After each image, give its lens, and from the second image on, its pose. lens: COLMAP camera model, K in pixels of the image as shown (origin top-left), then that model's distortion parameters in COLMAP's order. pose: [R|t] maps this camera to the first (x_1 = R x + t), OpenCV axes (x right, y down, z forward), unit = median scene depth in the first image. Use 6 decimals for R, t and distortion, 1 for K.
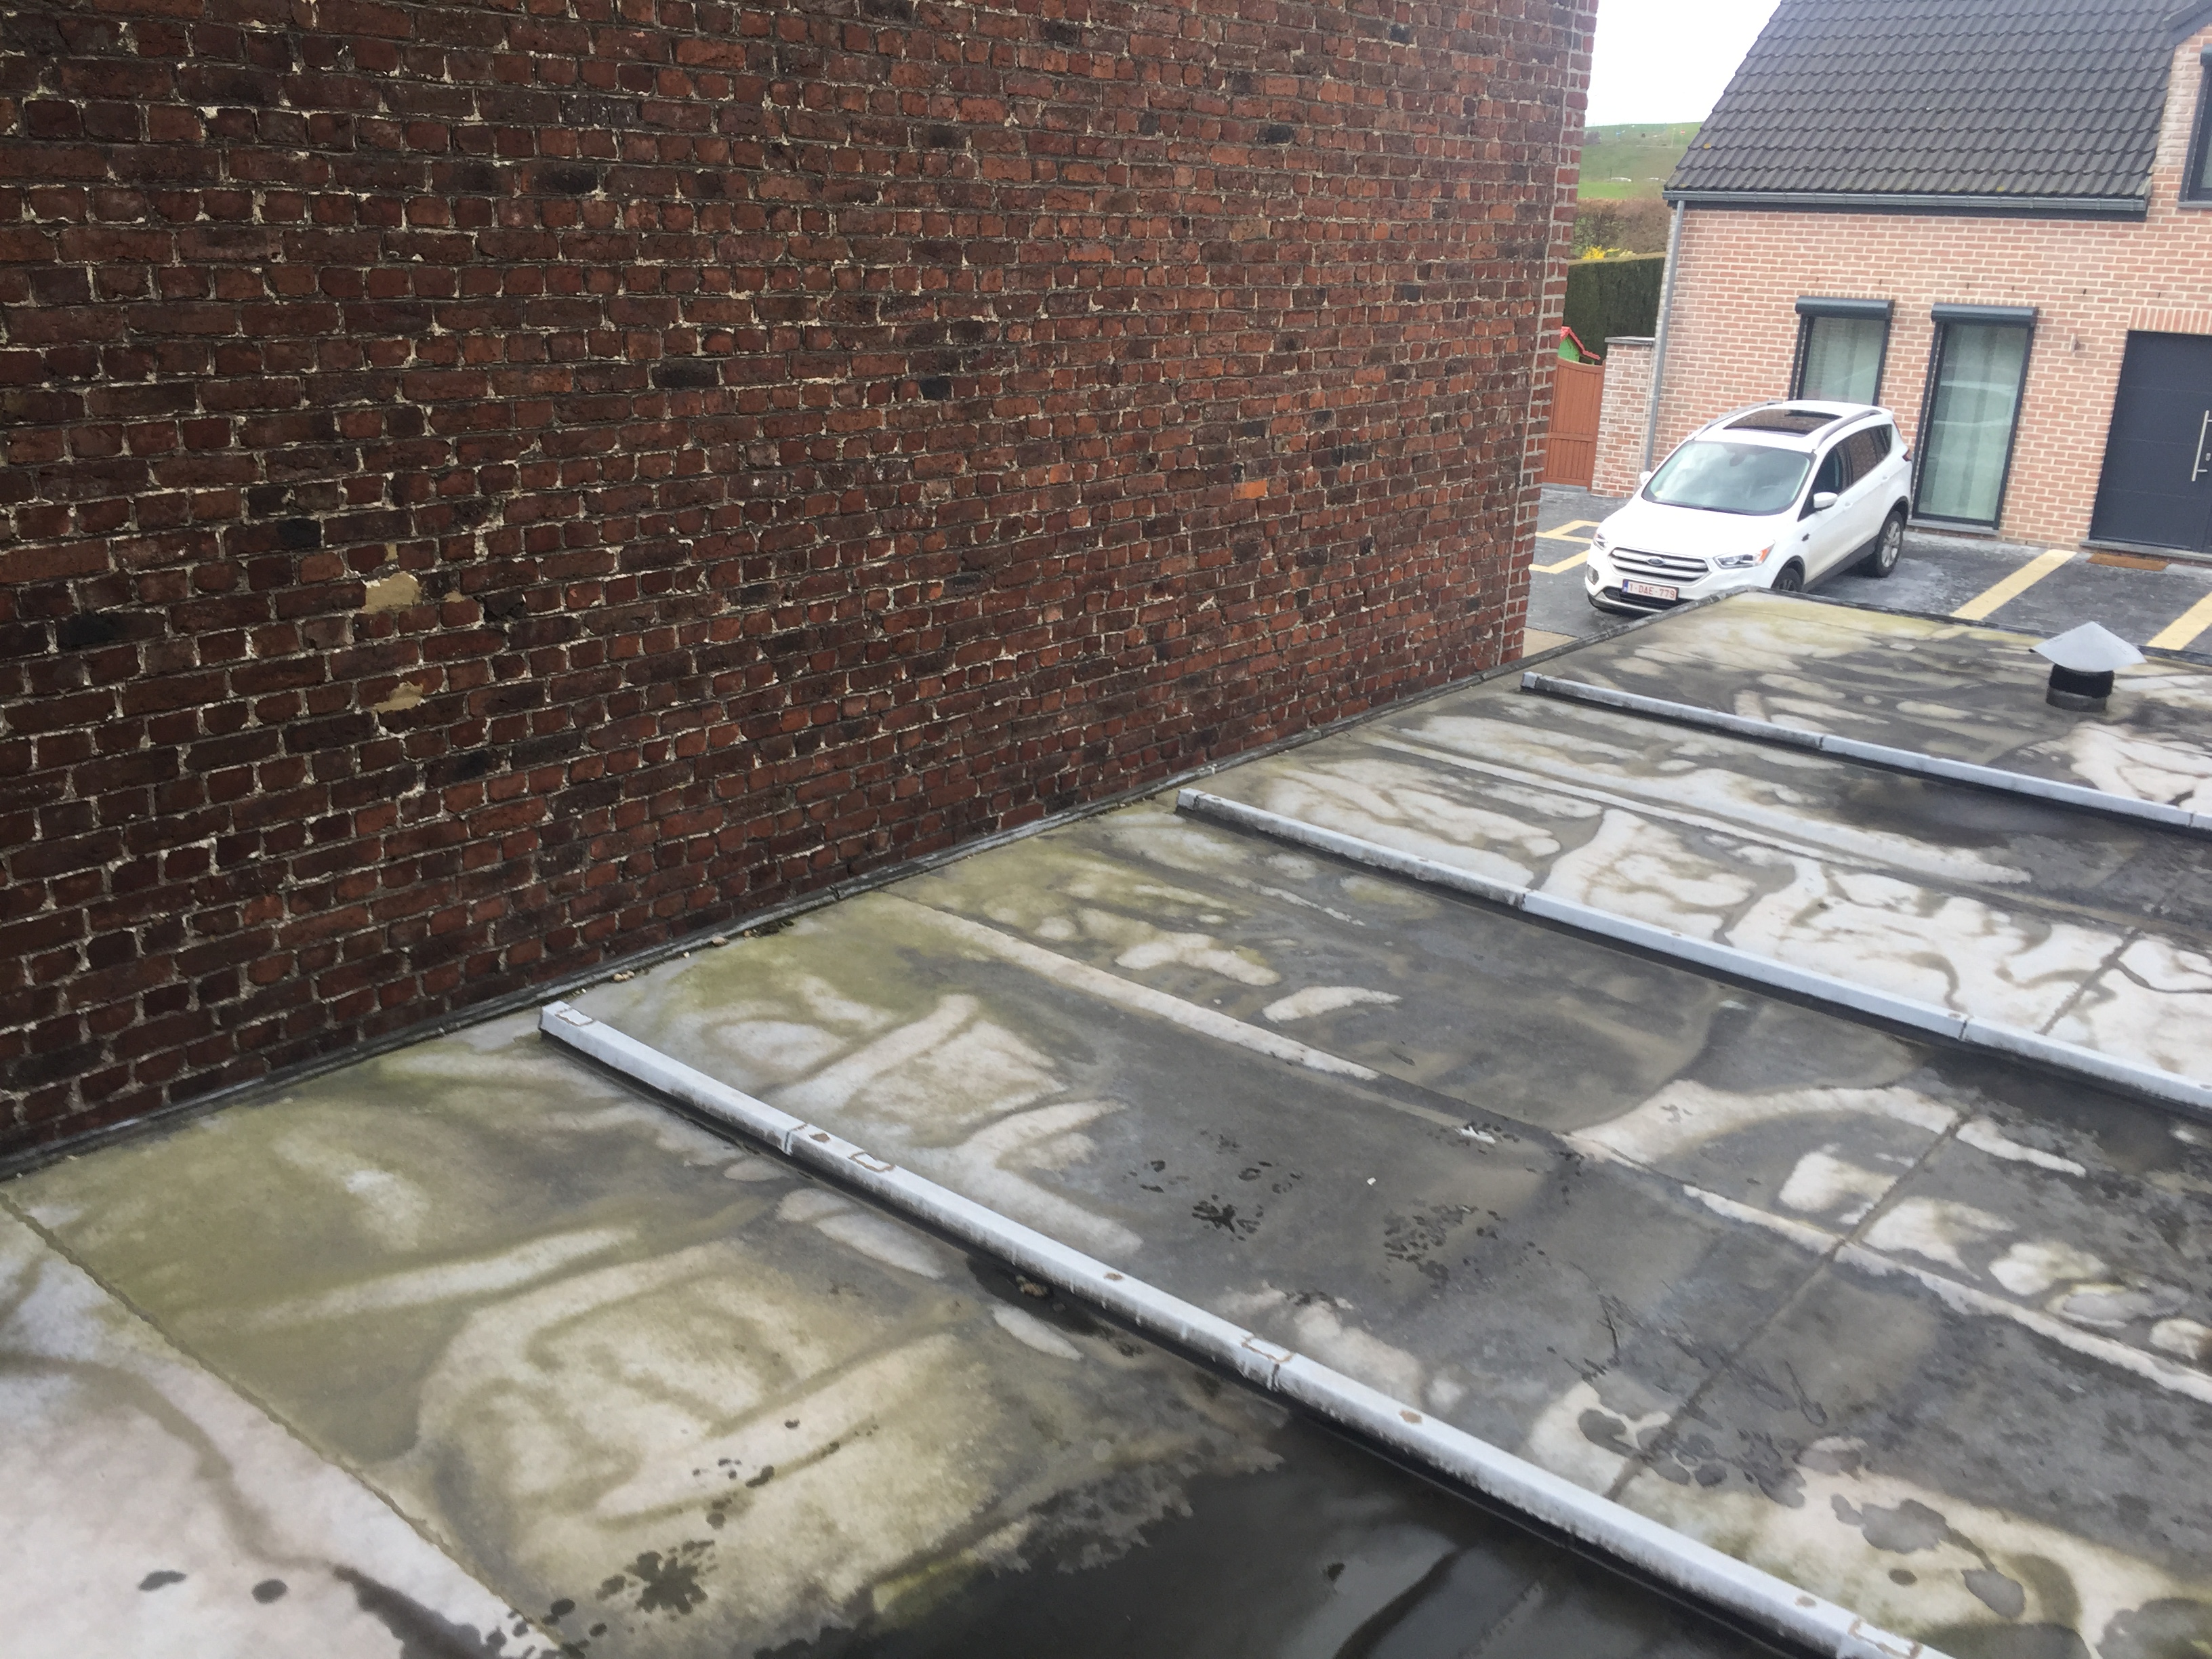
lens RADIAL K [[1889.9, 0, 1116.7], [0, 1889.9, 837.6], [0, 0, 1]] dist [0.084050, -0.124641]
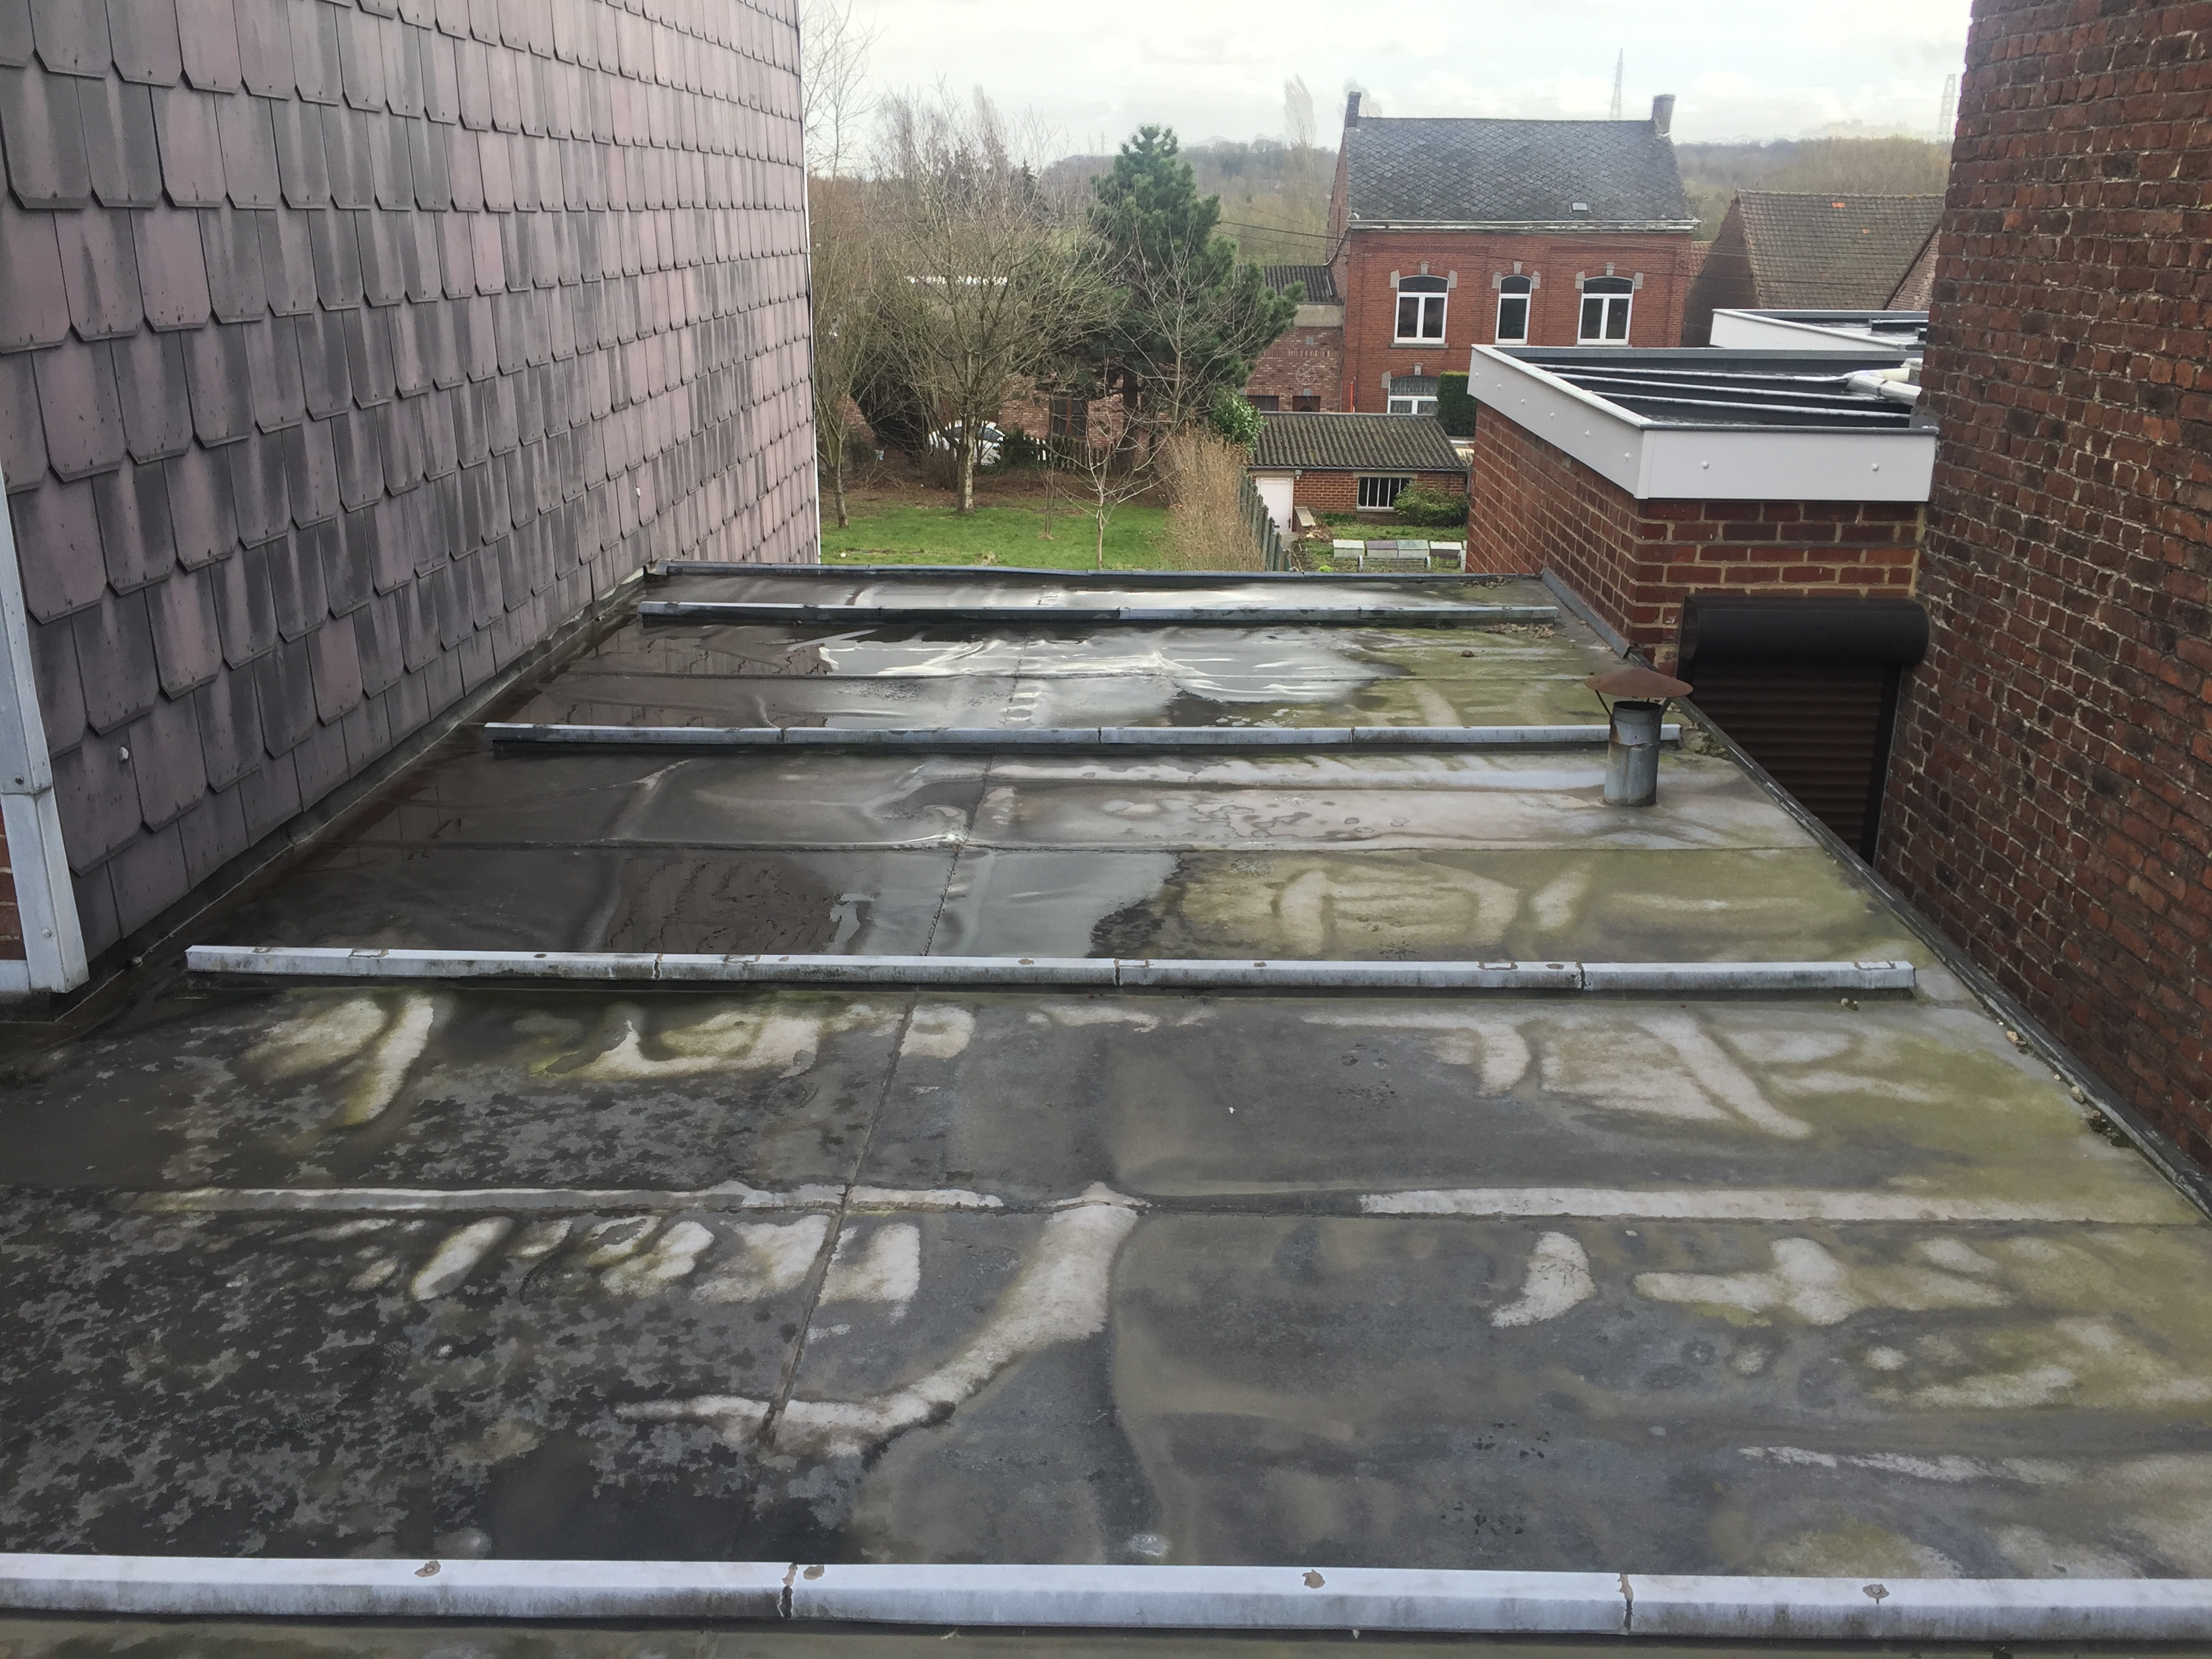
lens RADIAL K [[1889.9, 0, 1116.7], [0, 1889.9, 837.6], [0, 0, 1]] dist [0.084050, -0.124641]
pose [[-0.787722, 0.151345, -0.597150, 0.561894], [-0.230748, 0.826291, 0.513808, -0.341766], [0.571182, 0.542529, -0.615965, 1.066851]]
